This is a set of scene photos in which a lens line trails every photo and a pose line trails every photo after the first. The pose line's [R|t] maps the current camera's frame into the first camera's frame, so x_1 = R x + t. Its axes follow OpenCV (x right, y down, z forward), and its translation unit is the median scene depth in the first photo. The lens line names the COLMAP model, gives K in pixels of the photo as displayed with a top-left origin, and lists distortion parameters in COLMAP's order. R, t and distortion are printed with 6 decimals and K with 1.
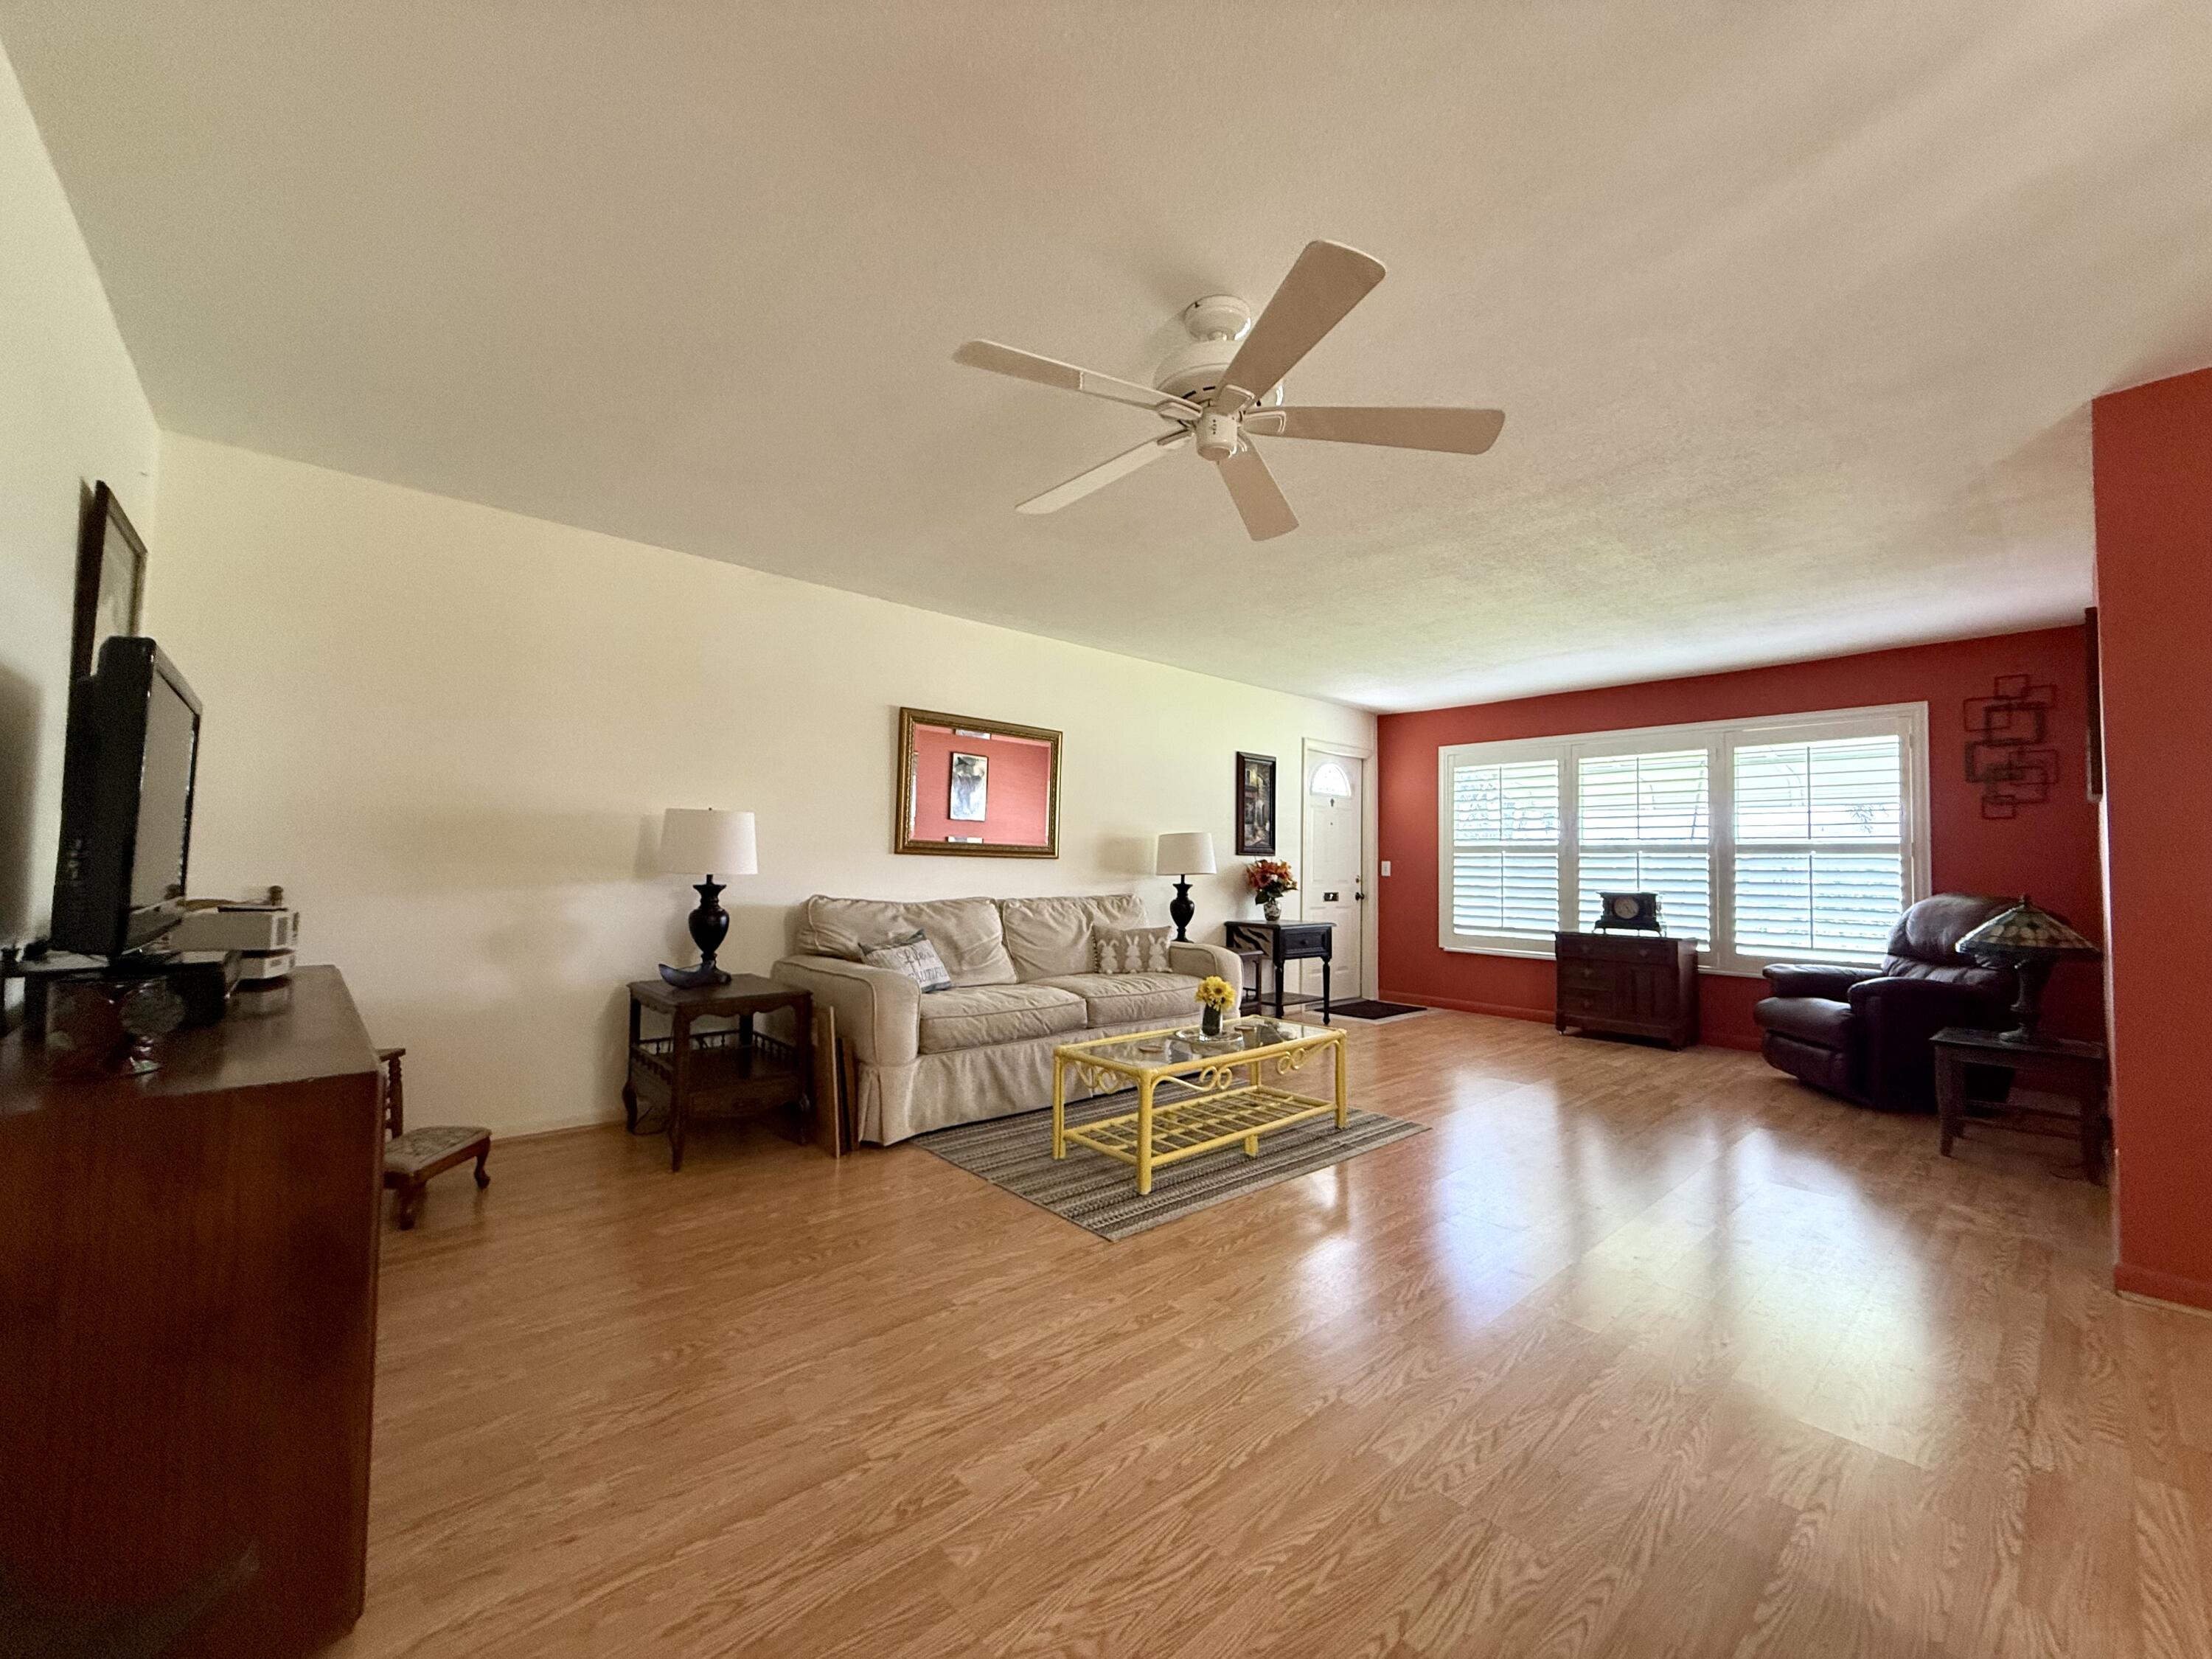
lens RADIAL K [[882.1, 0, 1098.7], [0, 882.1, 825.7], [0, 0, 1]] dist [-0.000509, -0.000033]
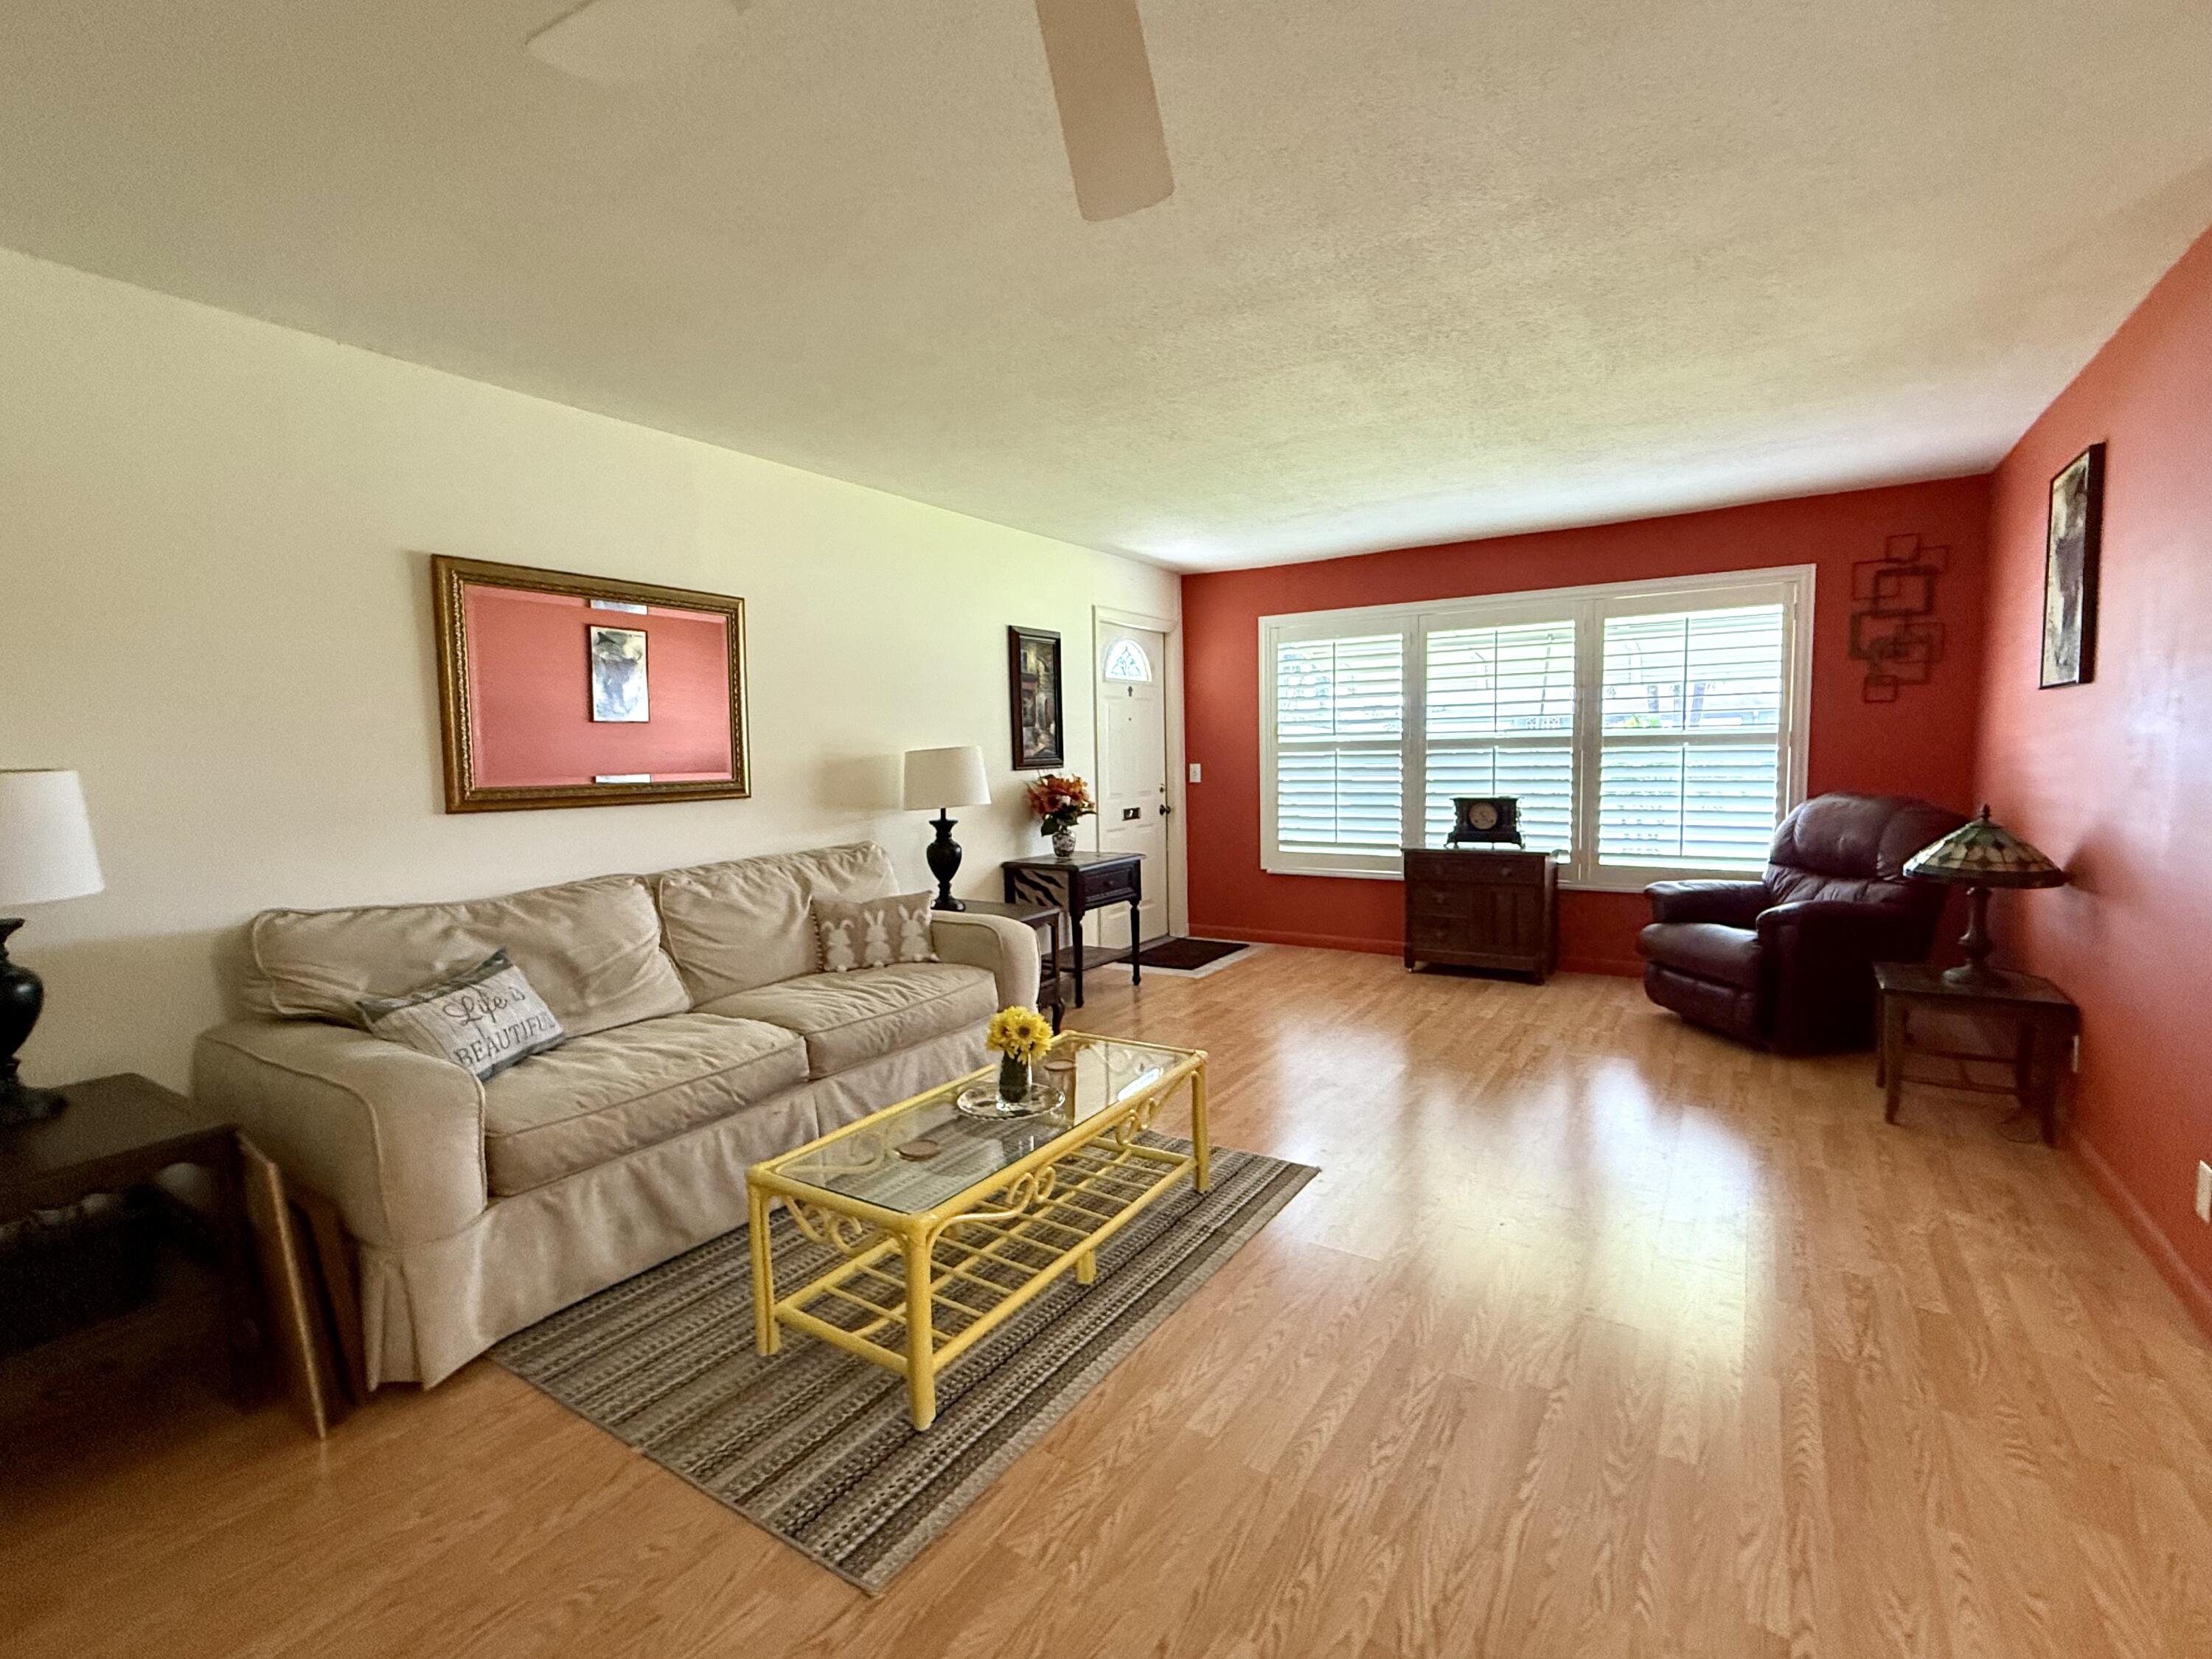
lens RADIAL K [[1078.1, 0, 1114.9], [0, 1078.1, 843.1], [0, 0, 1]] dist [-0.013572, 0.022809]
pose [[0.964368, -0.056087, 0.258550, 0.007037], [0.024264, 0.991902, 0.124670, -0.026068], [-0.263448, -0.113954, 0.957919, 0.202848]]
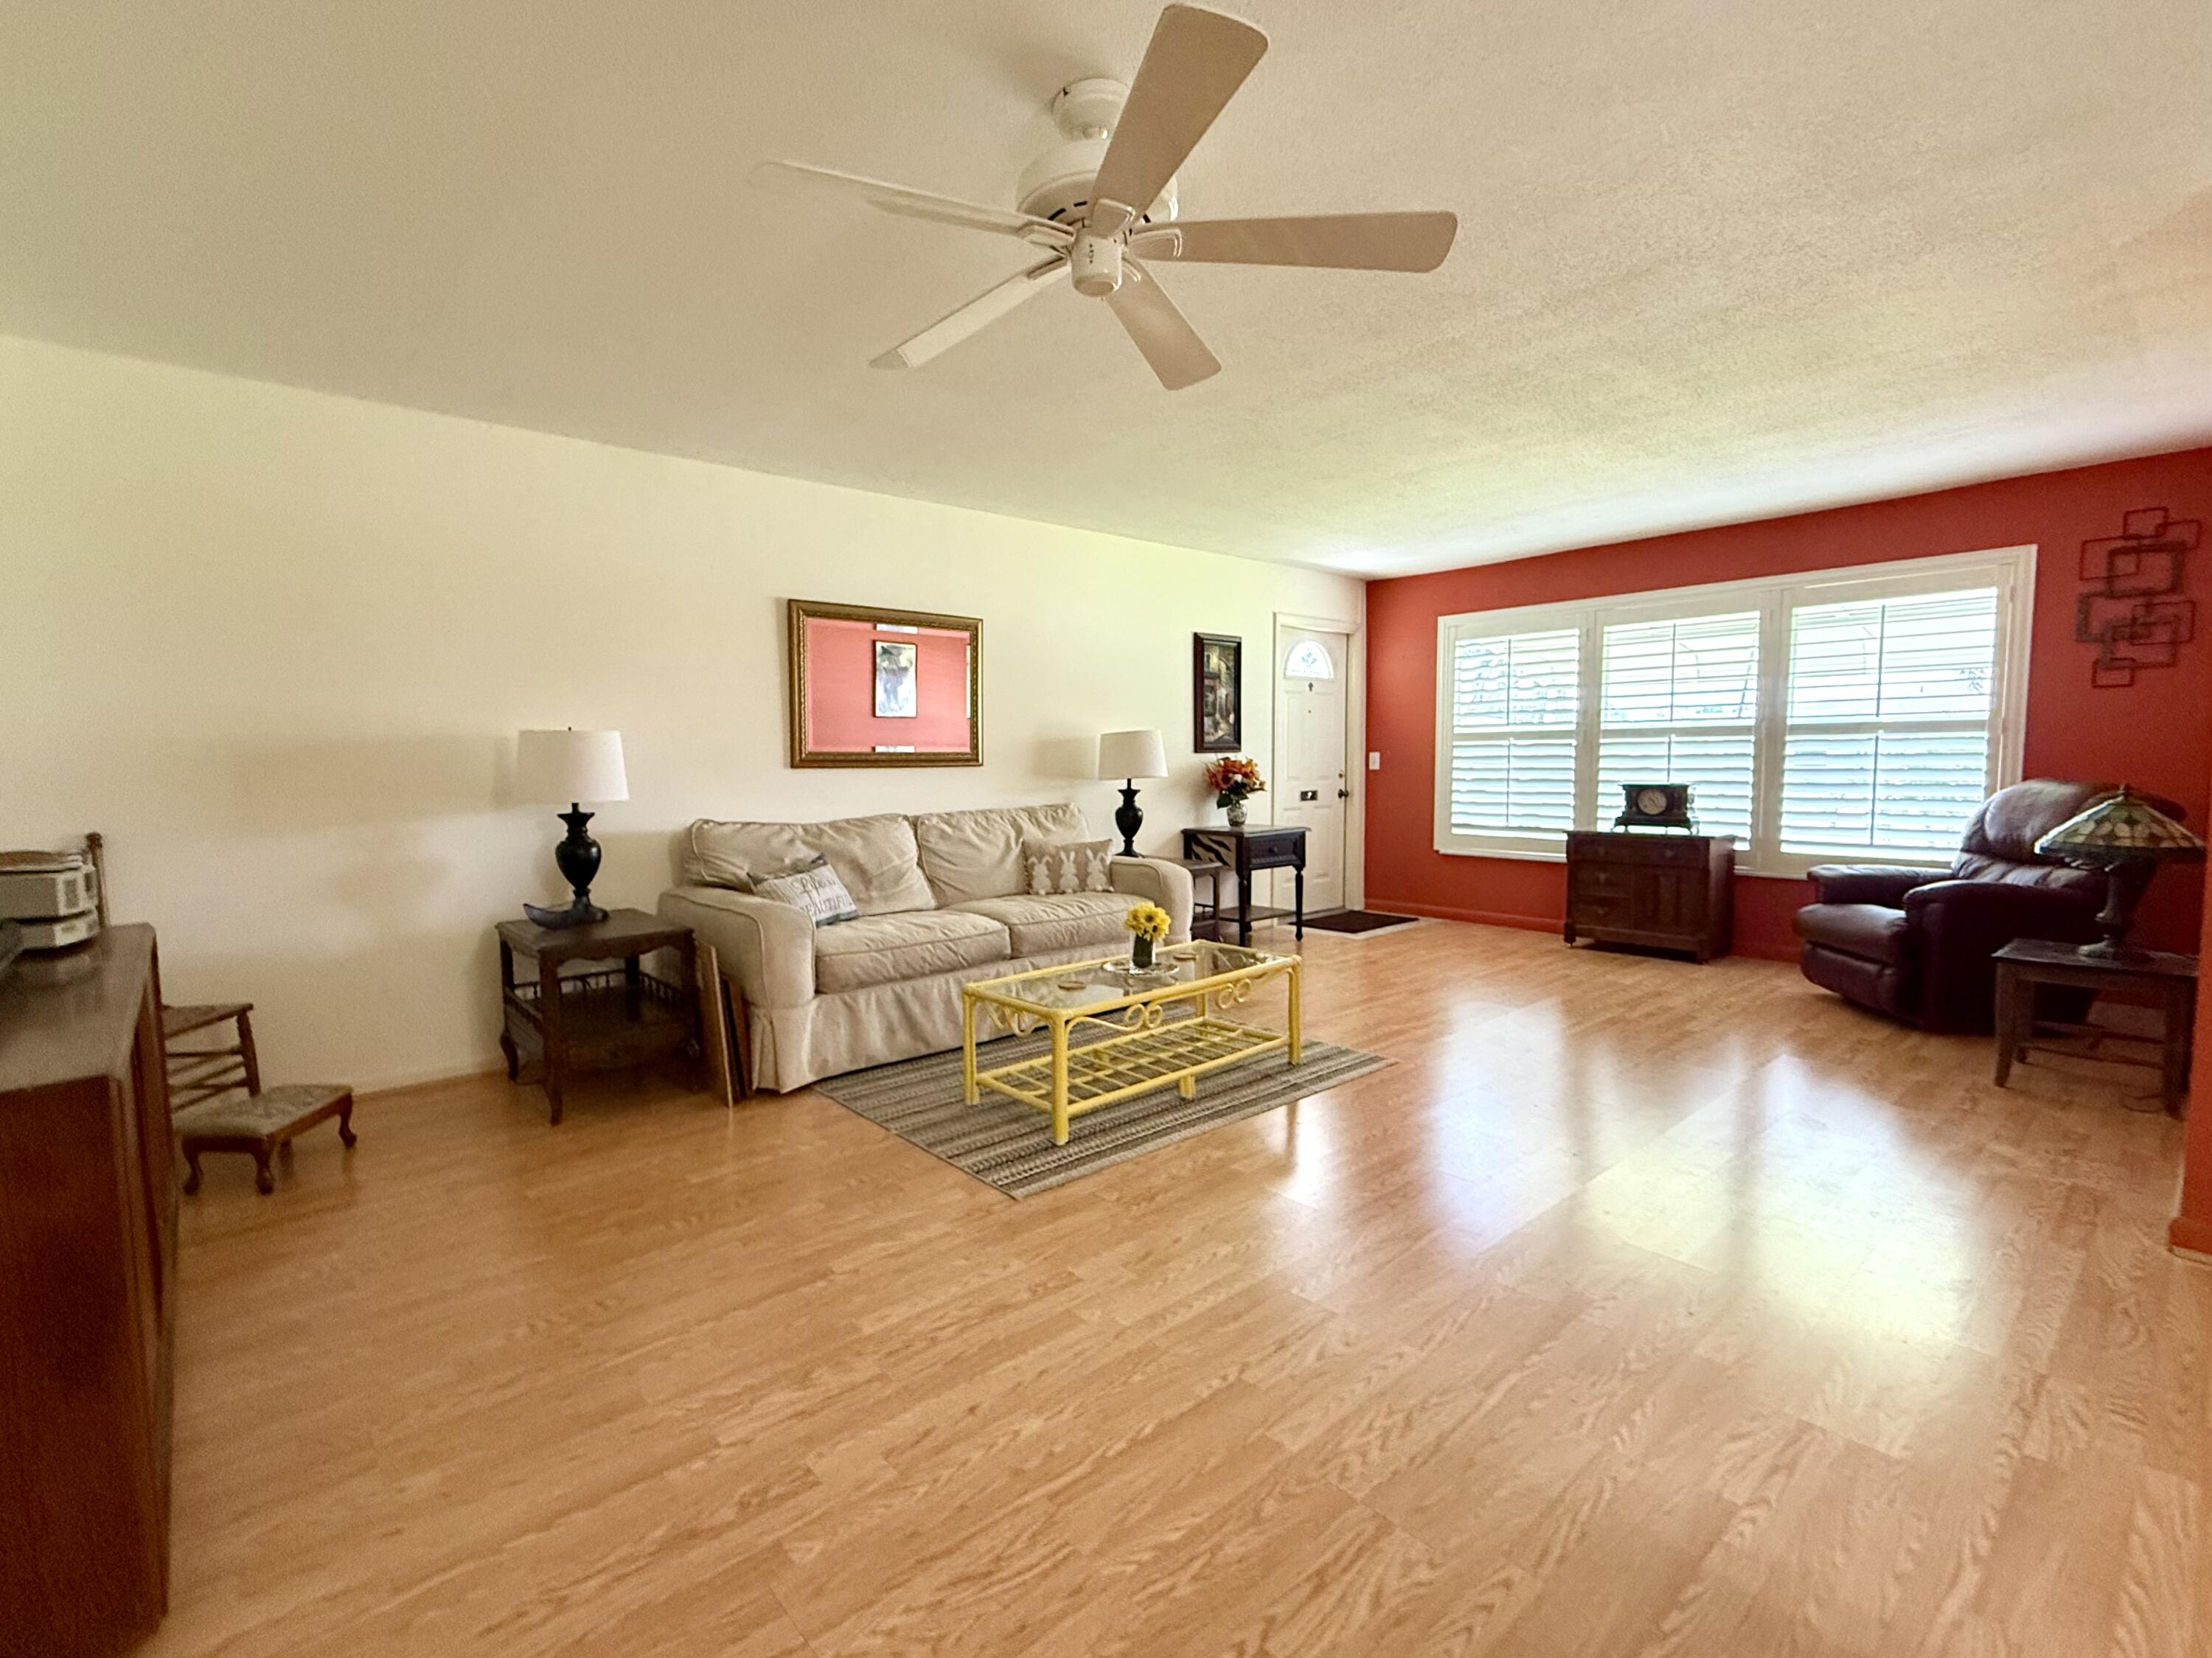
lens RADIAL K [[994.5, 0, 1012.1], [0, 994.5, 831.1], [0, 0, 1]] dist [0.001203, -0.001104]
pose [[0.998580, -0.023586, -0.047759, 0.035014], [0.028942, 0.992973, 0.114750, -0.012802], [0.044717, -0.115970, 0.992246, 0.011909]]
